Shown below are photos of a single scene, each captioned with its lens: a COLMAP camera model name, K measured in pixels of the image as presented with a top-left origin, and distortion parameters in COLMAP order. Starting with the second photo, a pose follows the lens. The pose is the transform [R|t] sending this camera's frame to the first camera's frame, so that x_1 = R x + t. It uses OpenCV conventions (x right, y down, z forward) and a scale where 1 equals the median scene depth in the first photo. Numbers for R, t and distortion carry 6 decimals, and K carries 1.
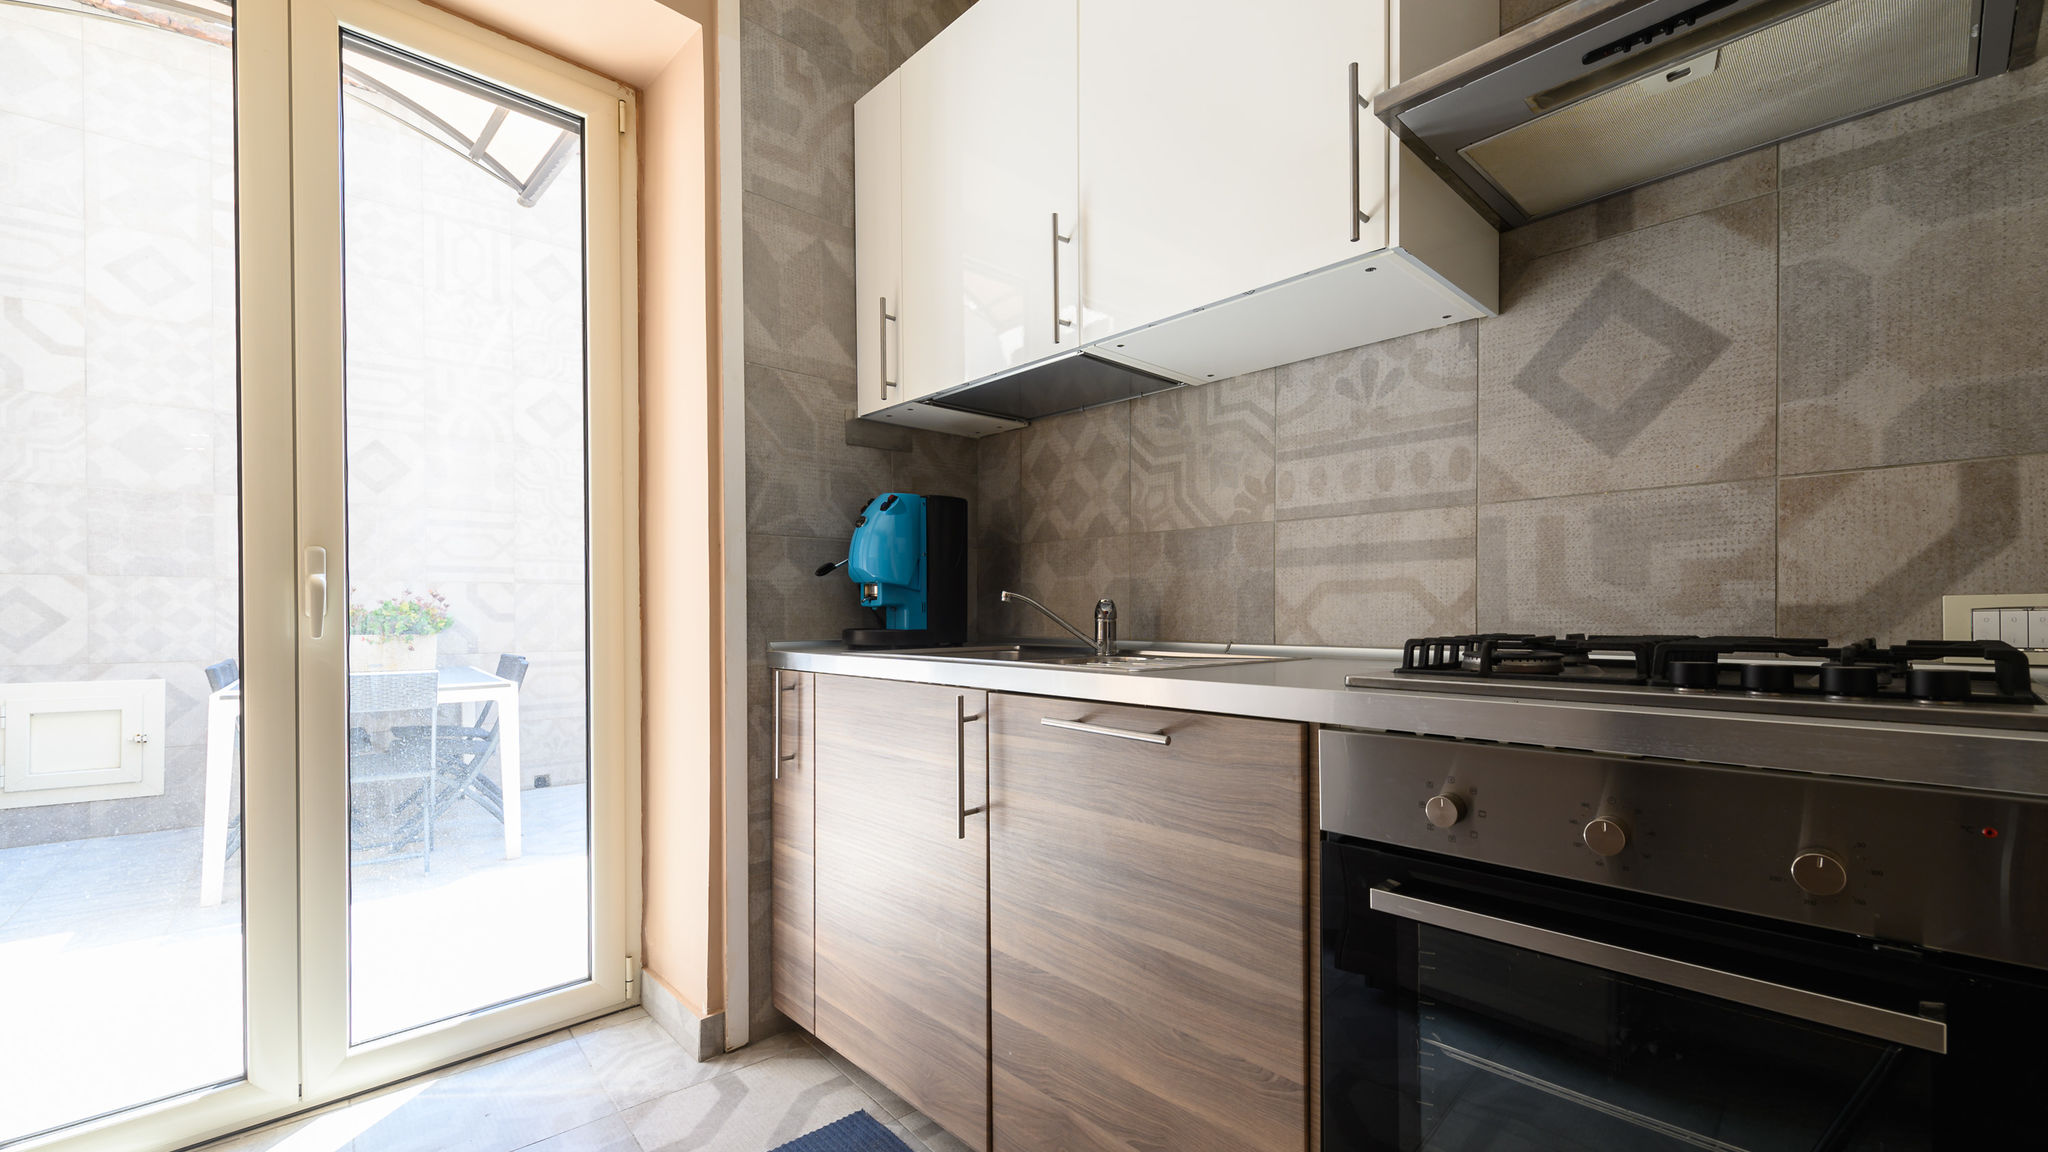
lens RADIAL K [[809.3, 0, 1029.8], [0, 809.3, 610.5], [0, 0, 1]] dist [0.001838, -0.000111]
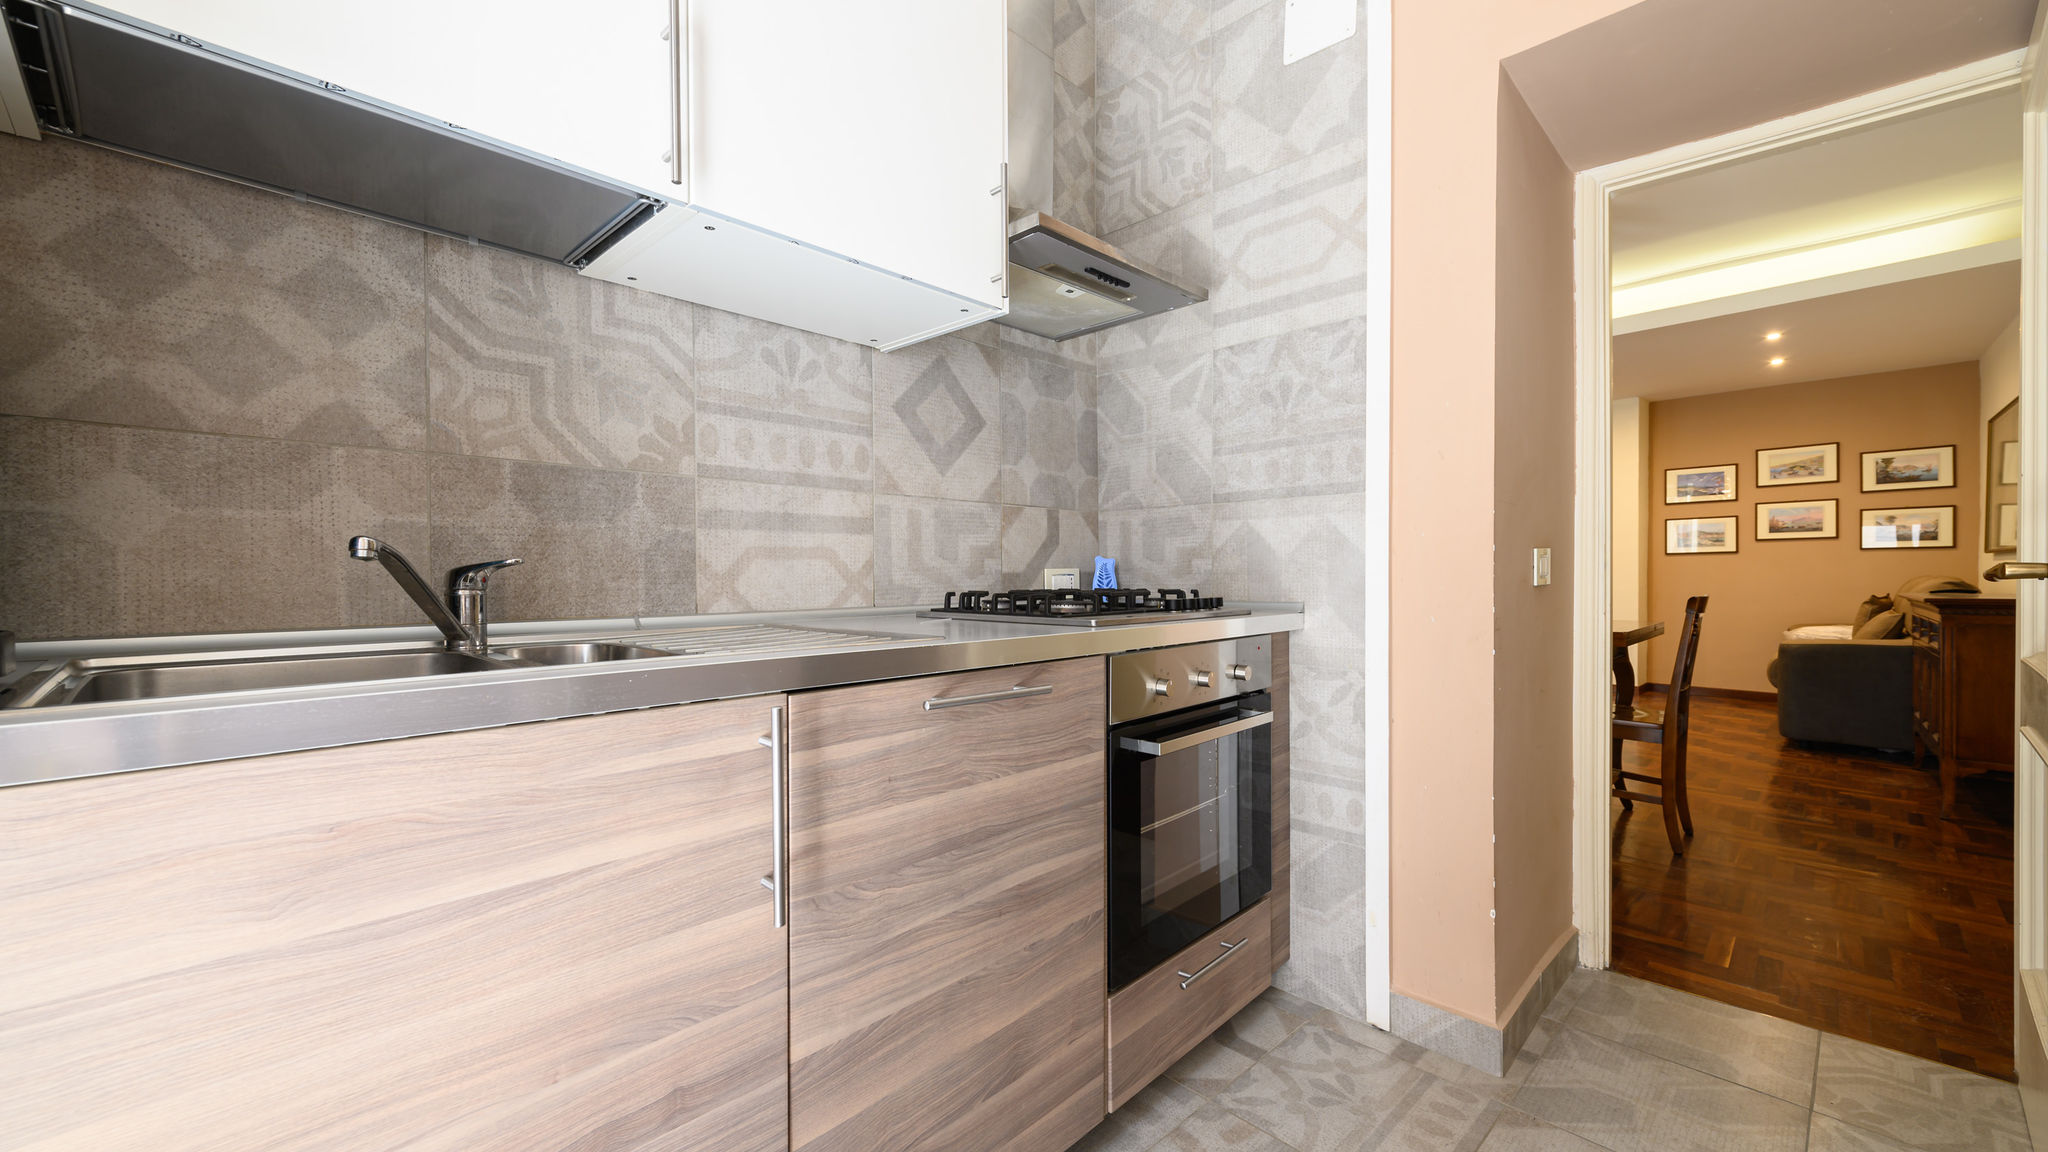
lens RADIAL K [[815.6, 0, 1024.0], [0, 815.6, 576.0], [0, 0, 1]] dist [0.000839, -0.000074]
pose [[-0.057947, -0.000488, 0.998320, -0.584328], [0.000475, 1.000000, 0.000516, -0.000289], [-0.998320, 0.000504, -0.057947, 0.654191]]
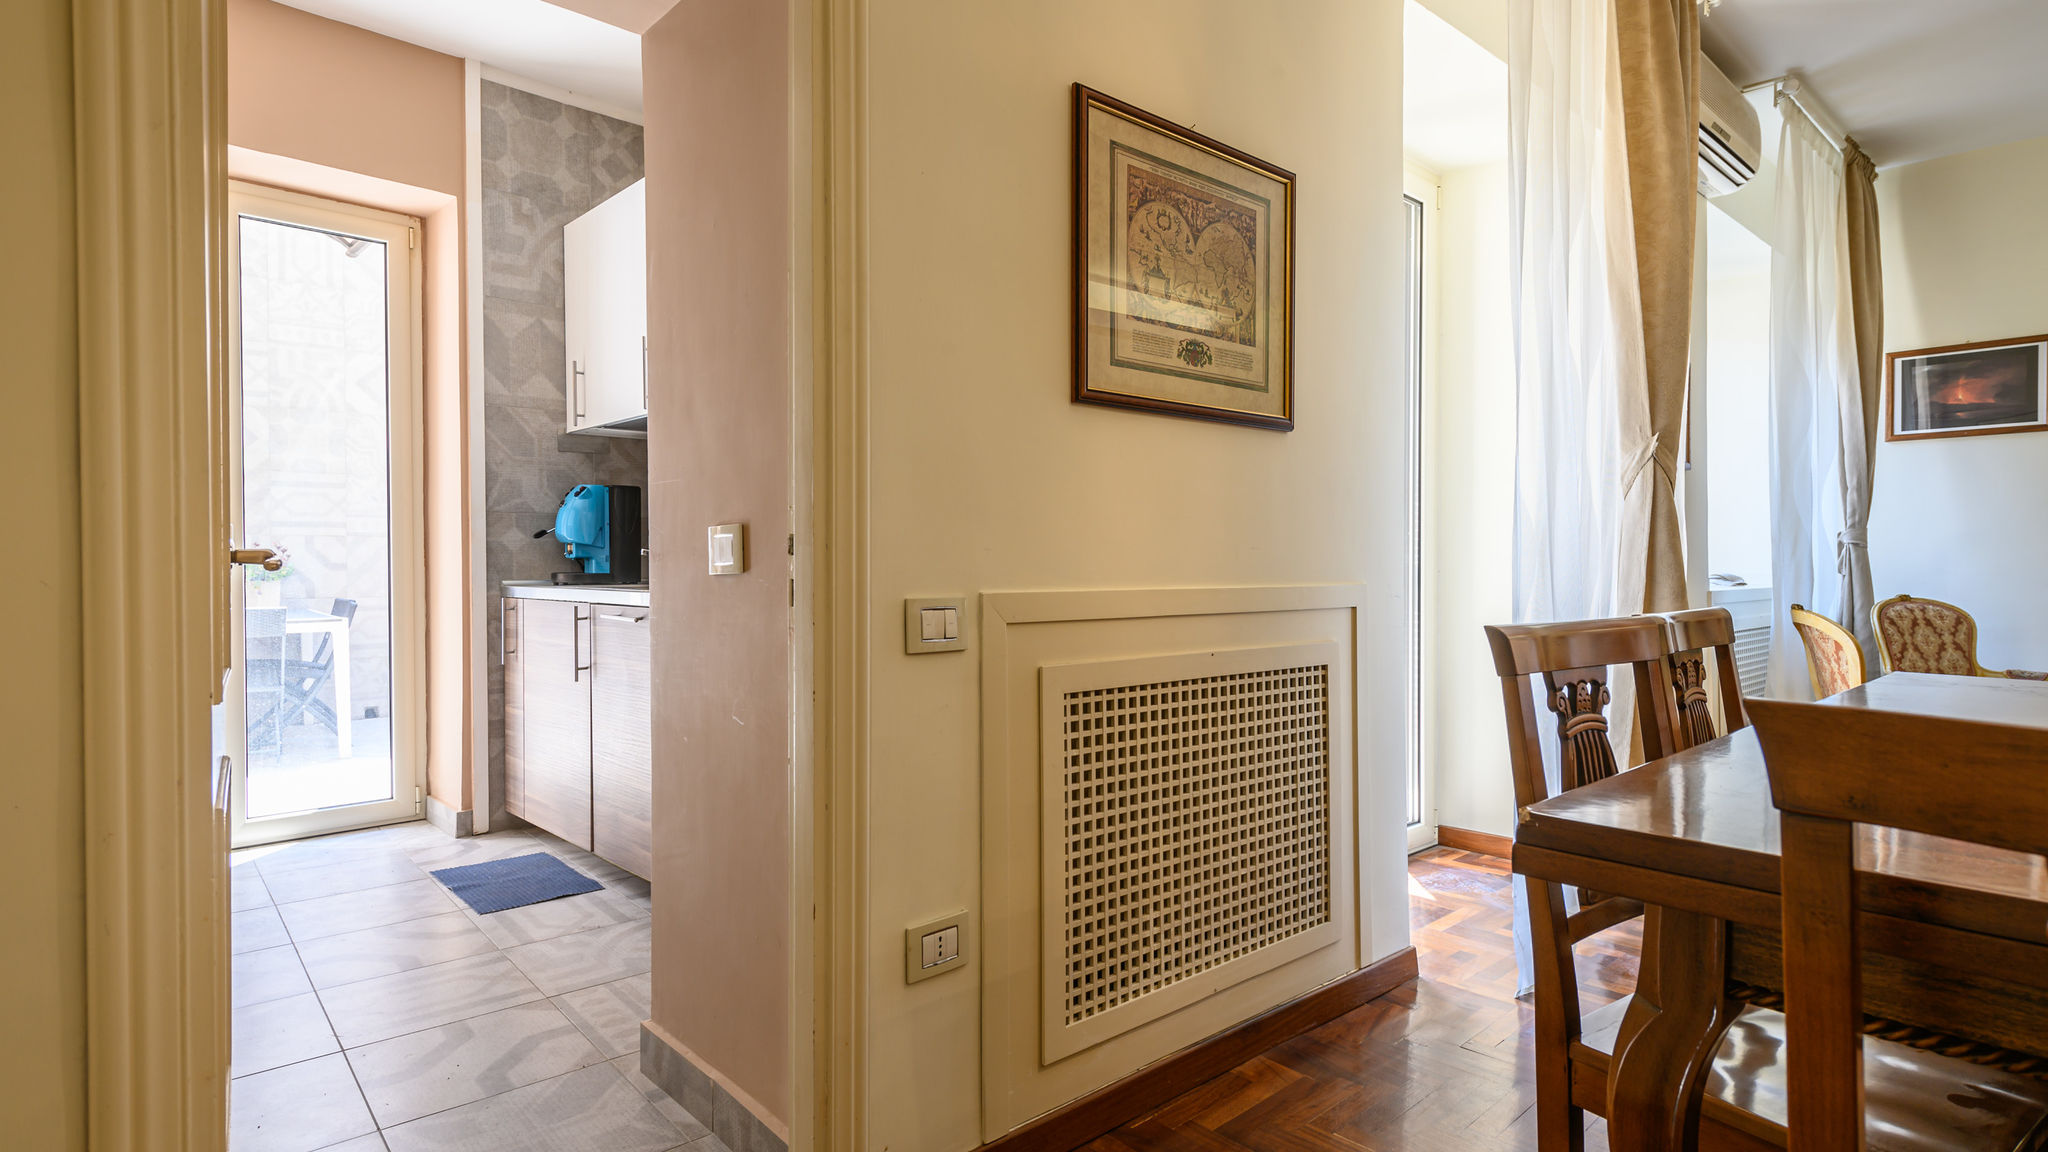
lens RADIAL K [[1083.7, 0, 1024.0], [0, 1083.7, 576.0], [0, 0, 1]] dist [-0.004990, -0.000515]
pose [[0.999923, 0.003996, -0.011763, 0.749975], [-0.003858, 0.999924, 0.011708, 0.001617], [0.011809, -0.011662, 0.999862, -1.142360]]
